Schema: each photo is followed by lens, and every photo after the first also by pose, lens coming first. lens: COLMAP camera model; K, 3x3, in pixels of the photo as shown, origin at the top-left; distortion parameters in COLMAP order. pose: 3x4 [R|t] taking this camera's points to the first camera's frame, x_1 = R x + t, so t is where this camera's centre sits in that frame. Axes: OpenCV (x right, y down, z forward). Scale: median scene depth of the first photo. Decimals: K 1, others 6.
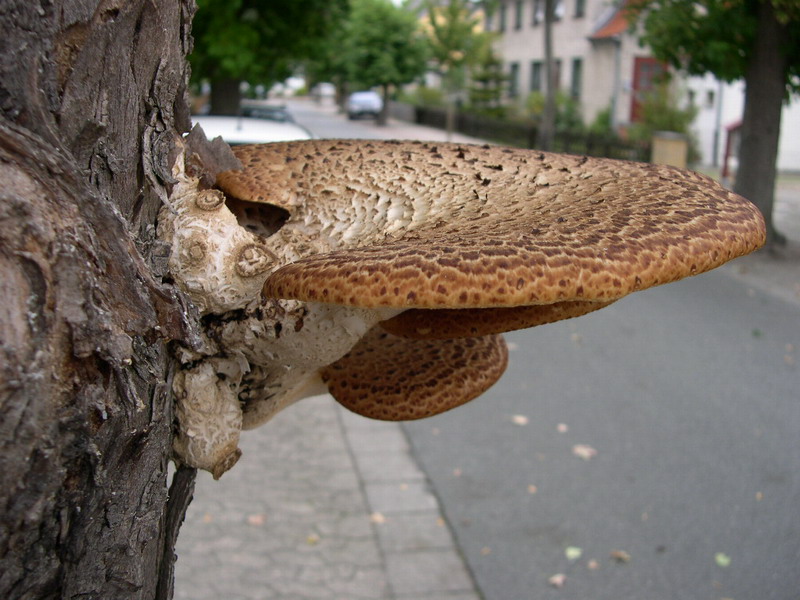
lens RADIAL K [[903.6, 0, 400.0], [0, 903.6, 300.0], [0, 0, 1]] dist [-0.203301, 0.213787]
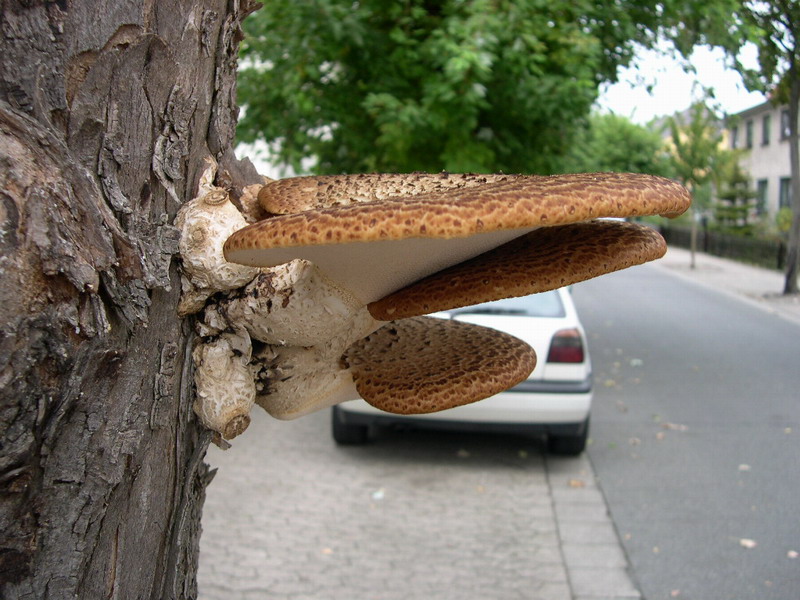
lens RADIAL K [[903.6, 0, 400.0], [0, 903.6, 300.0], [0, 0, 1]] dist [-0.203301, 0.213787]
pose [[0.964898, 0.005298, -0.262572, 0.394635], [-0.039618, 0.991291, -0.125588, 0.191376], [0.259620, 0.131582, 0.956705, -0.119968]]
